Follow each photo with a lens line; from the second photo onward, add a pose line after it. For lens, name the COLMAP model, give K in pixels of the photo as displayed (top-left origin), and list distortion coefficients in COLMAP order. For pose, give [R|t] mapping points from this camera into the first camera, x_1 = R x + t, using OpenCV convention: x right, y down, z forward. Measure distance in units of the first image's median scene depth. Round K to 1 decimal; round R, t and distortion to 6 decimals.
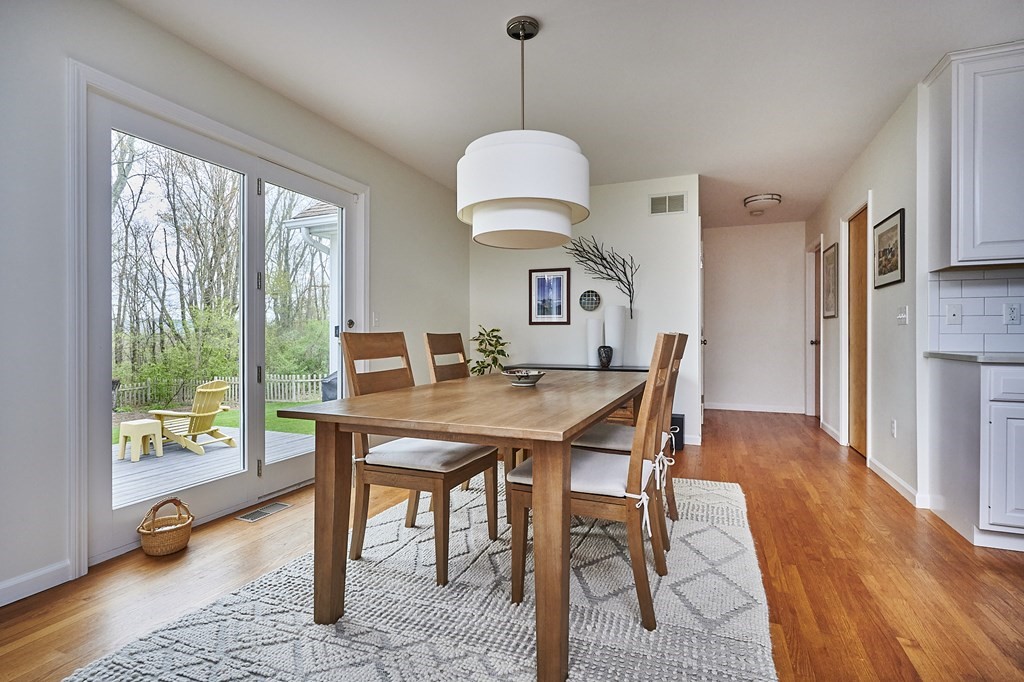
lens RADIAL K [[498.2, 0, 516.7], [0, 498.2, 335.6], [0, 0, 1]] dist [0.020596, -0.000016]
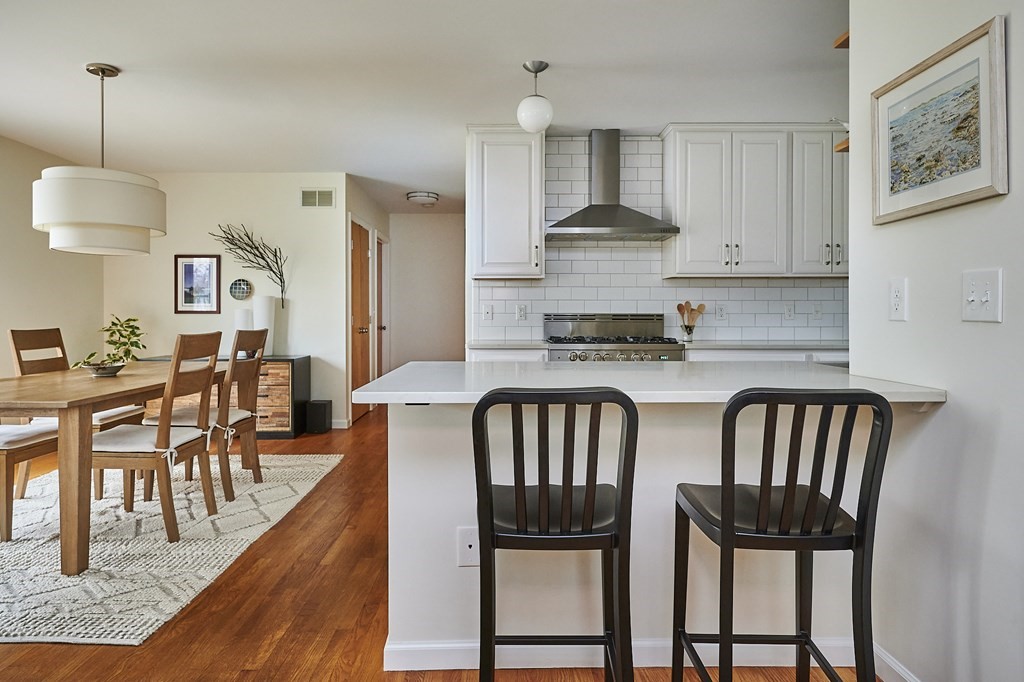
lens RADIAL K [[640.0, 0, 501.2], [0, 640.0, 315.7], [0, 0, 1]] dist [-0.002380, 0.001210]
pose [[0.930869, -0.000106, 0.365352, 0.173874], [-0.000824, 0.999997, 0.002391, -0.023501], [-0.365352, -0.002526, 0.930866, -0.379630]]
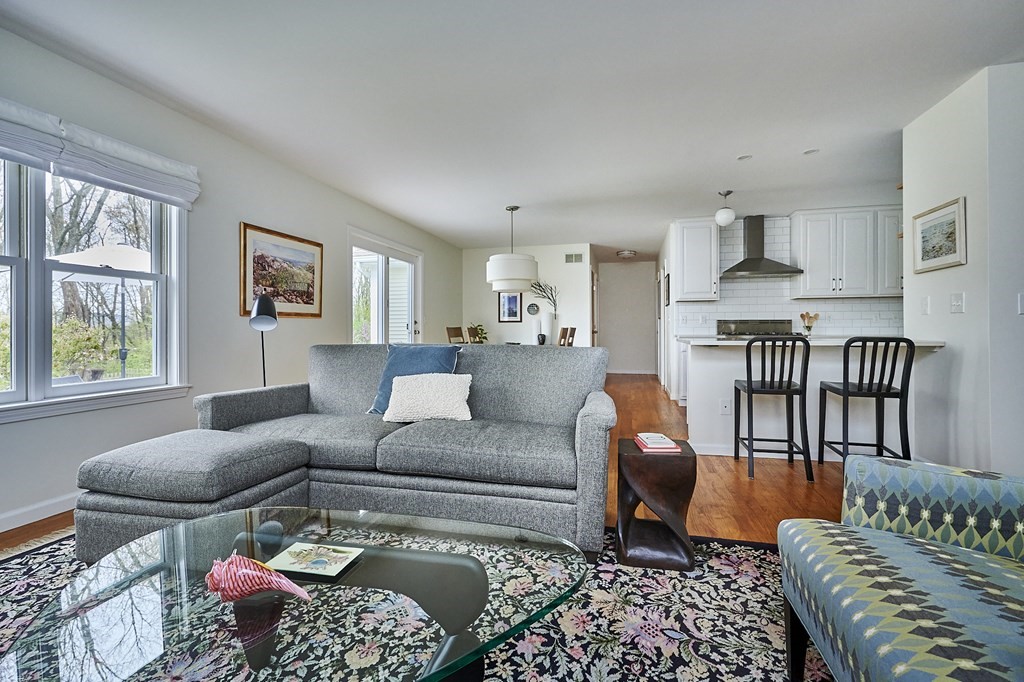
lens RADIAL K [[468.9, 0, 514.0], [0, 468.9, 326.9], [0, 0, 1]] dist [-0.001653, -0.000636]
pose [[0.991042, -0.000934, 0.133546, -0.156956], [0.001589, 0.999987, -0.004801, 0.001962], [-0.133540, 0.004970, 0.991031, -0.715648]]
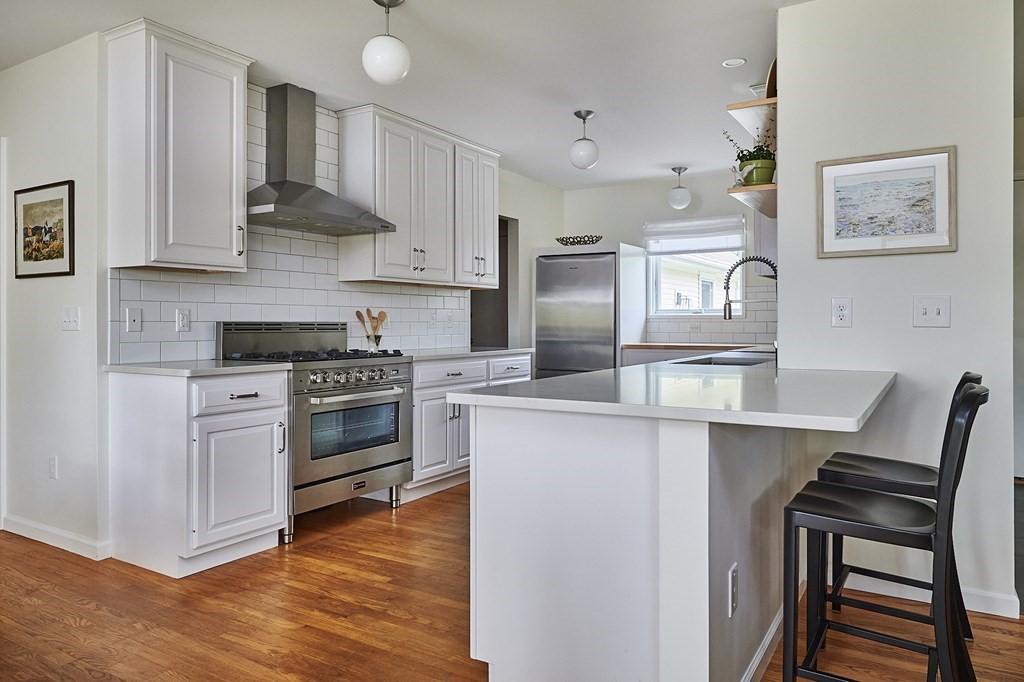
lens RADIAL K [[699.8, 0, 516.2], [0, 699.8, 323.9], [0, 0, 1]] dist [-0.000838, -0.000791]
pose [[0.161355, -0.002784, 0.986893, -0.126838], [0.000418, 0.999996, 0.002753, -0.024416], [-0.986896, -0.000032, 0.161355, 0.110710]]
